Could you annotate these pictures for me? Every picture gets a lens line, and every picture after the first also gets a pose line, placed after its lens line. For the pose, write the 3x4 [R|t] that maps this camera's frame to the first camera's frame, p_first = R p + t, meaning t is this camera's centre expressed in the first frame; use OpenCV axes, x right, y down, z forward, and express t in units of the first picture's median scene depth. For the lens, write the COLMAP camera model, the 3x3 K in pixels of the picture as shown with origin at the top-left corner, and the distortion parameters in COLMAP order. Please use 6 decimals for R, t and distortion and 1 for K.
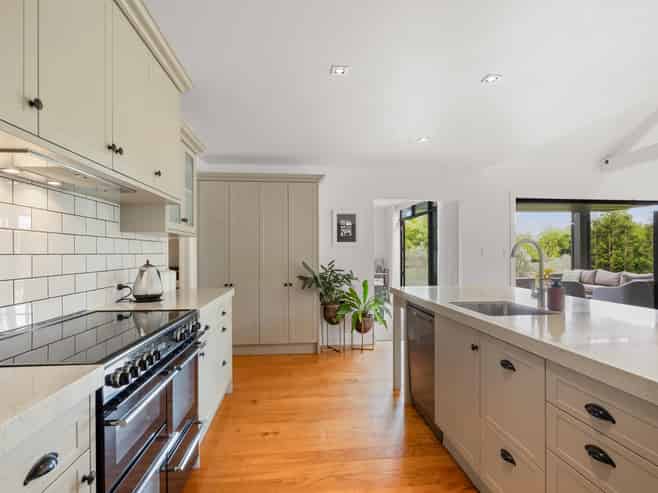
lens RADIAL K [[323.4, 0, 329.0], [0, 323.4, 246.5], [0, 0, 1]] dist [-0.000145, -0.000118]
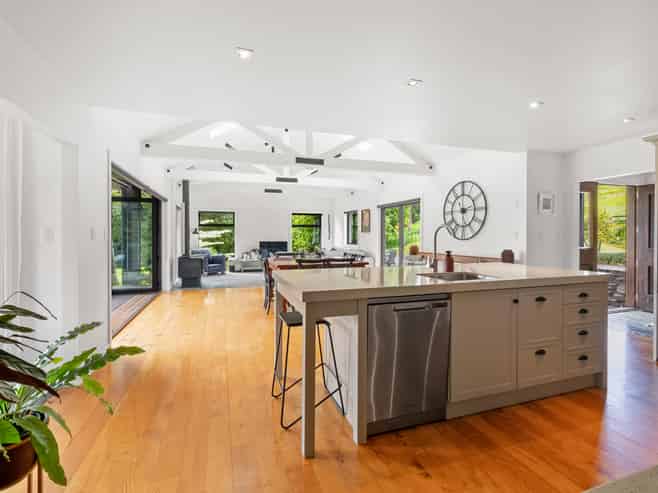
lens RADIAL K [[325.7, 0, 329.0], [0, 325.7, 246.5], [0, 0, 1]] dist [0.000647, 0.000123]
pose [[-0.220617, -0.016330, 0.975224, -1.283935], [-0.018702, 0.999747, 0.012510, 0.122406], [-0.975181, -0.015479, -0.220866, 3.611379]]
